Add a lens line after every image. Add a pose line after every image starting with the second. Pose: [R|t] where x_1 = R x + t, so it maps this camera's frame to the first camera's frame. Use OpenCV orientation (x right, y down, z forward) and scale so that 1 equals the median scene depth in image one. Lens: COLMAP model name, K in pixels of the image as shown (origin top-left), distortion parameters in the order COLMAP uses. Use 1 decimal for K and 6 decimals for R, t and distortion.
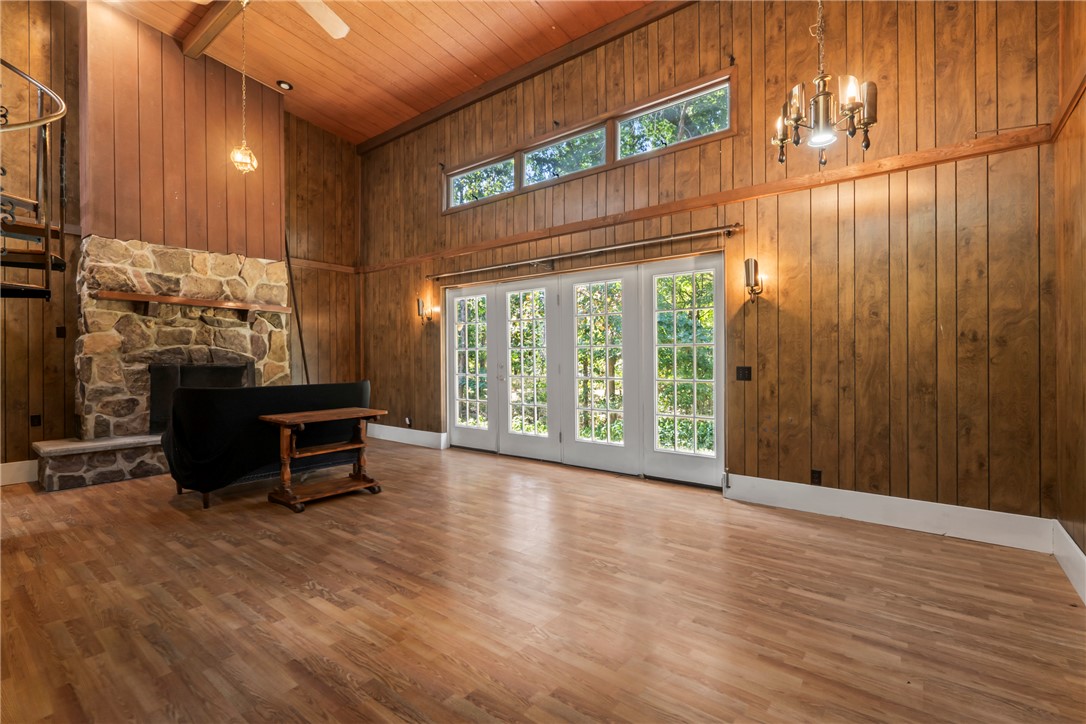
lens RADIAL K [[495.5, 0, 541.3], [0, 495.5, 356.1], [0, 0, 1]] dist [-0.003662, -0.000595]
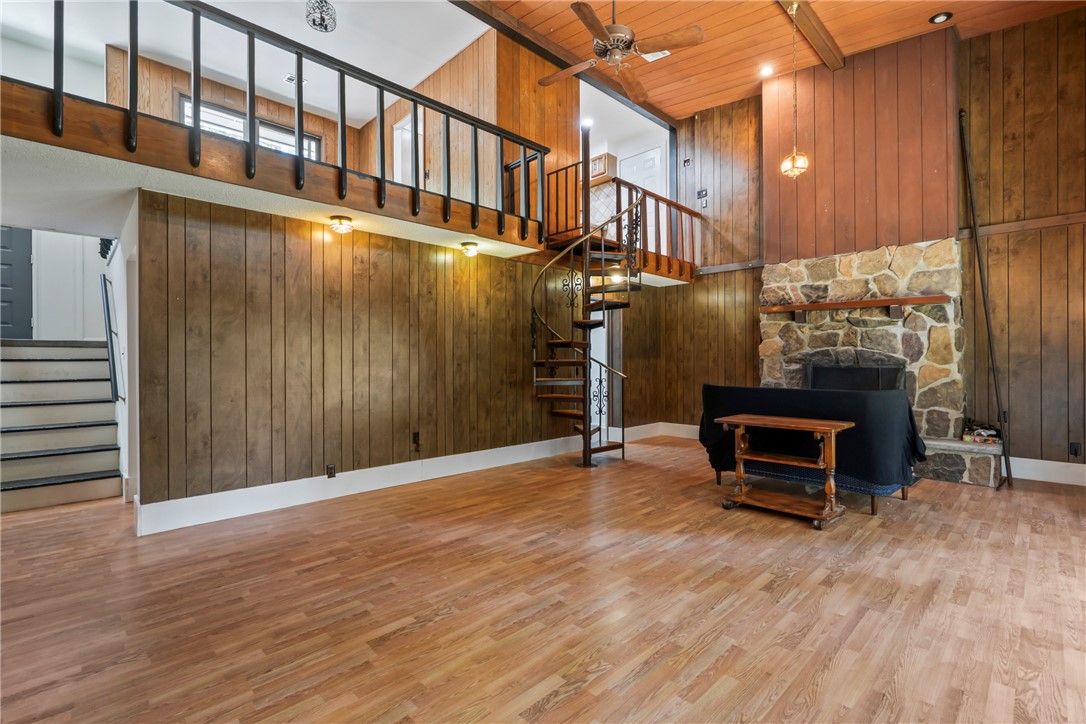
lens RADIAL K [[495.5, 0, 541.1], [0, 495.5, 365.5], [0, 0, 1]] dist [-0.003662, -0.000595]
pose [[-0.134125, 0.014524, -0.990858, 0.428984], [0.006038, 0.999886, 0.013839, -0.001514], [0.990946, -0.004127, -0.134198, 0.550046]]
